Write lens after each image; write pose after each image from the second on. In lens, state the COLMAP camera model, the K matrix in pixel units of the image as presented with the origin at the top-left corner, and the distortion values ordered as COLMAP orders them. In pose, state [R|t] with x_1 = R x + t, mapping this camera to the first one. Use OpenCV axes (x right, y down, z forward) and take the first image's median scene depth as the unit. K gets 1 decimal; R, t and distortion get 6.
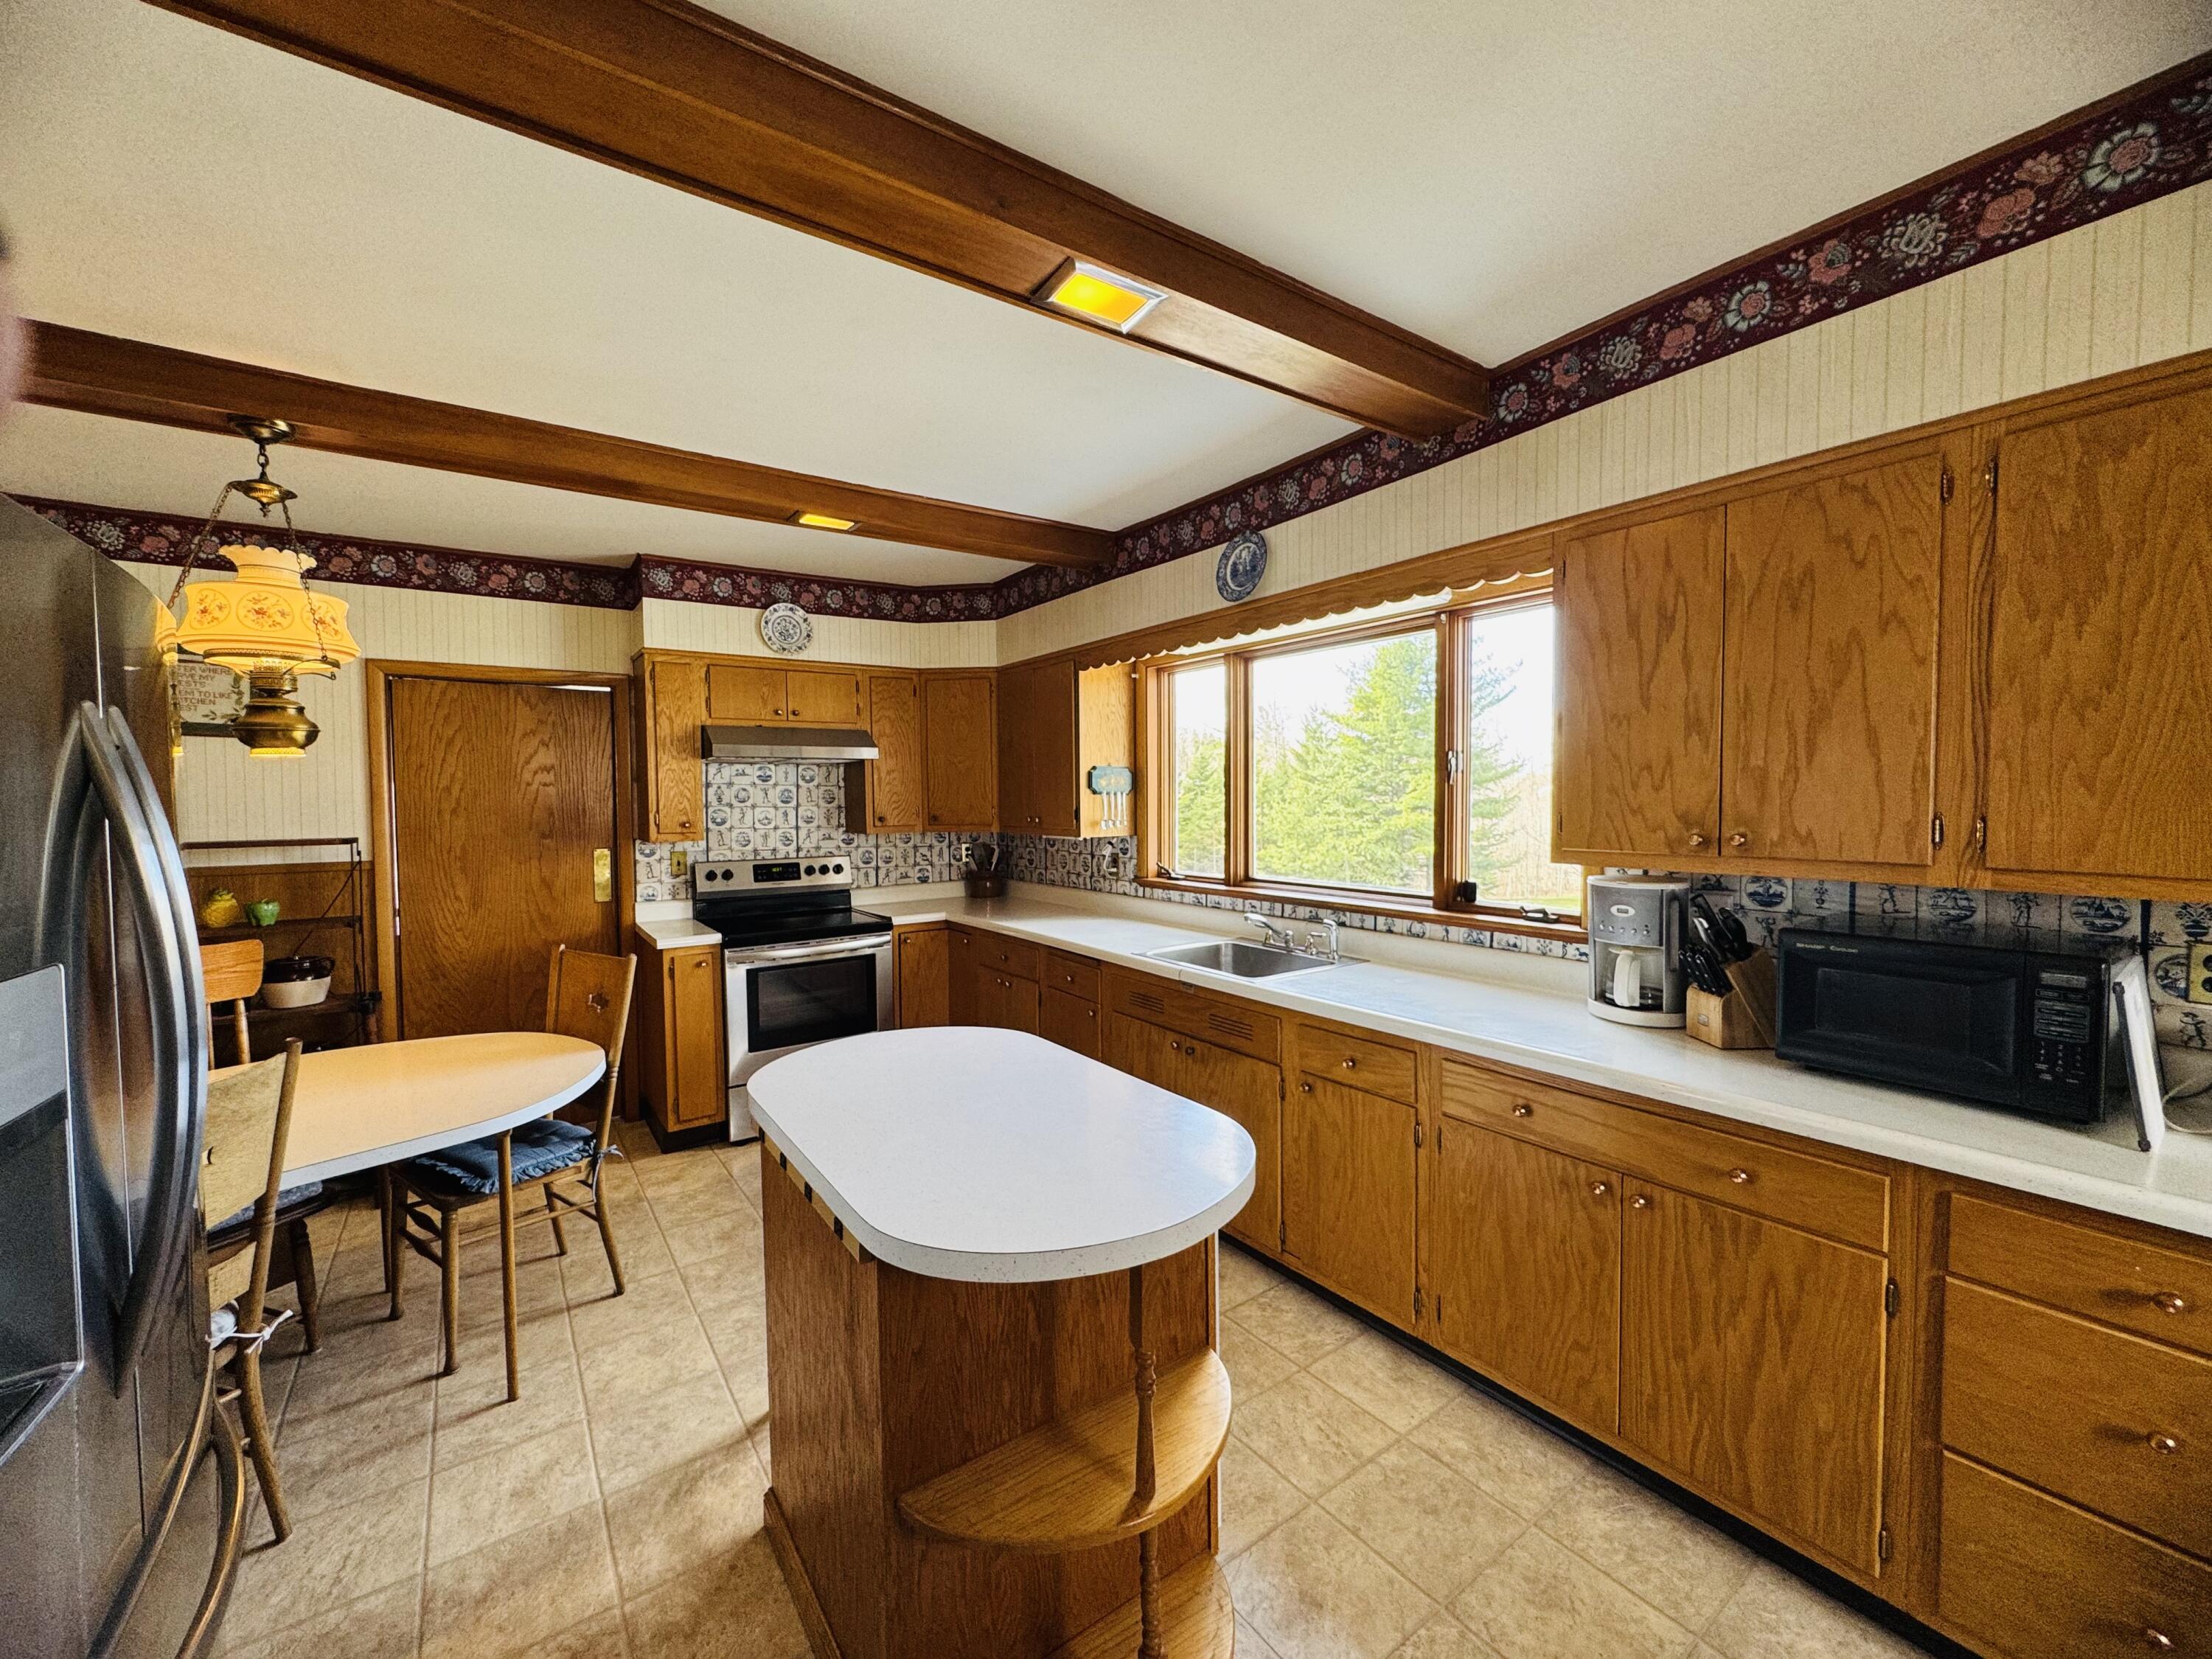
lens RADIAL K [[896.4, 0, 1106.9], [0, 896.4, 828.5], [0, 0, 1]] dist [-0.002140, -0.000228]
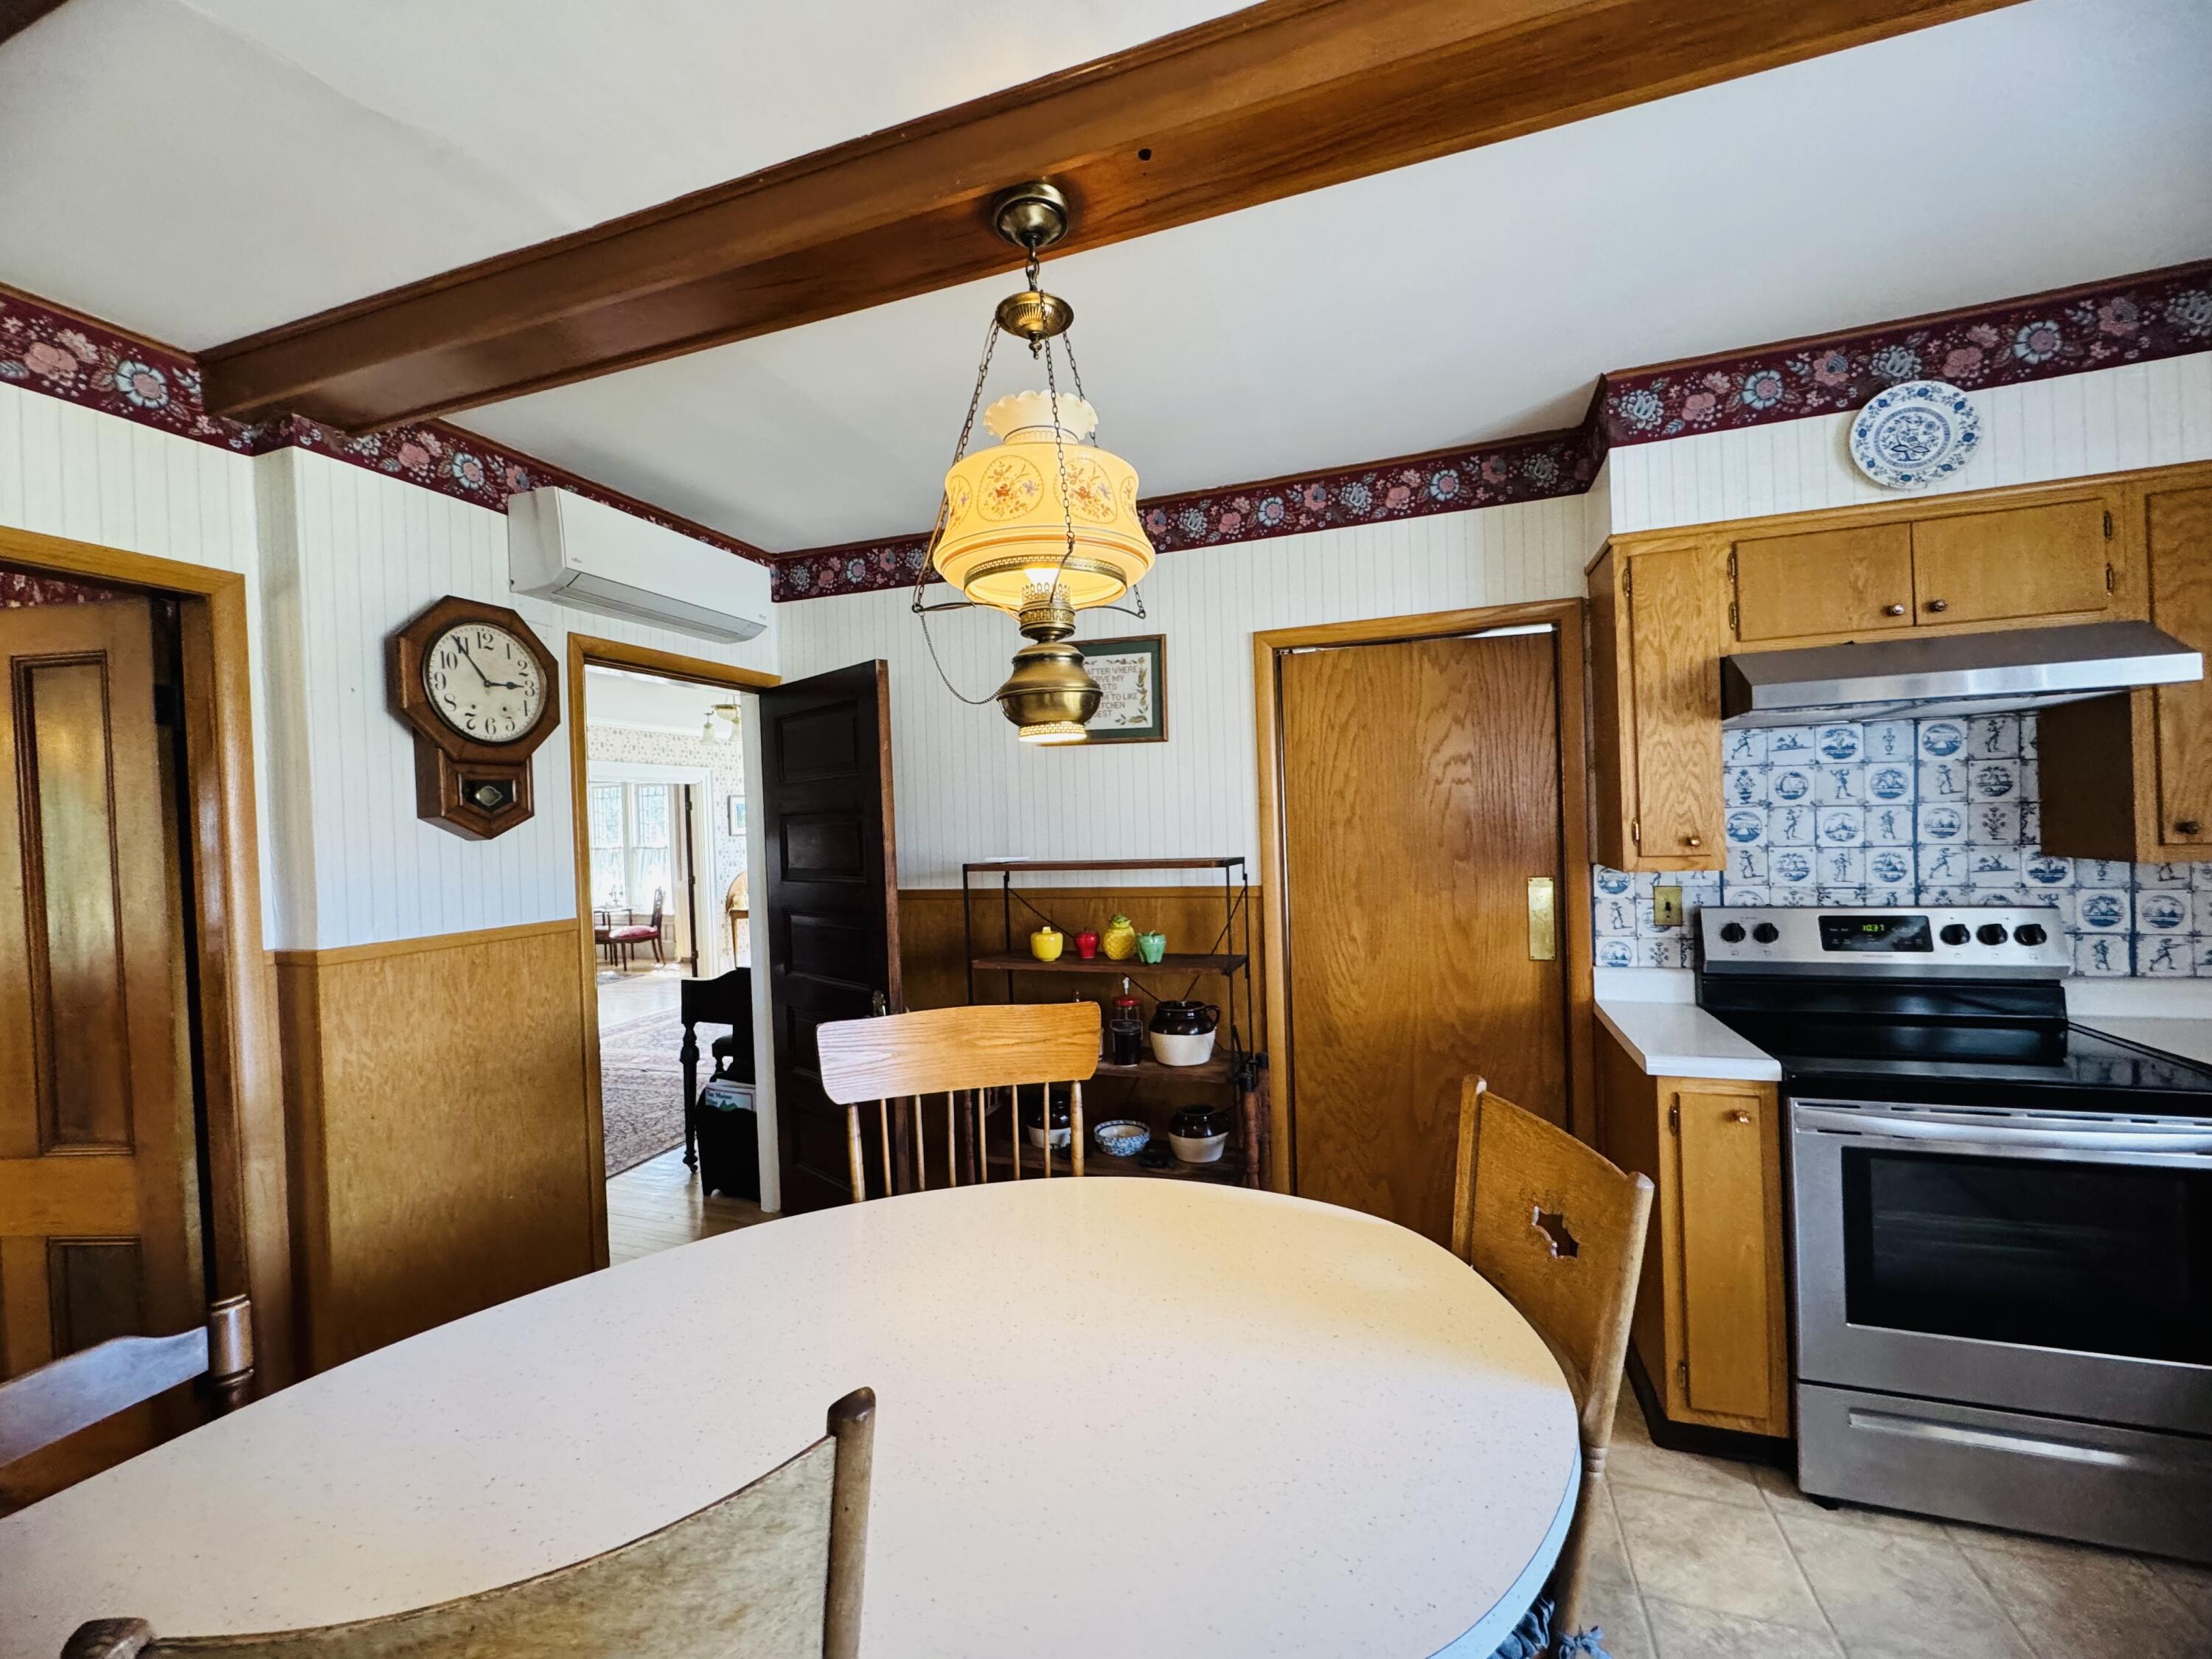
lens RADIAL K [[896.4, 0, 1106.9], [0, 896.4, 828.5], [0, 0, 1]] dist [-0.002140, -0.000228]
pose [[0.584308, -0.006381, -0.811507, -0.229043], [0.001226, 0.999975, -0.006981, -0.008535], [0.811531, 0.003084, 0.584302, 0.380620]]
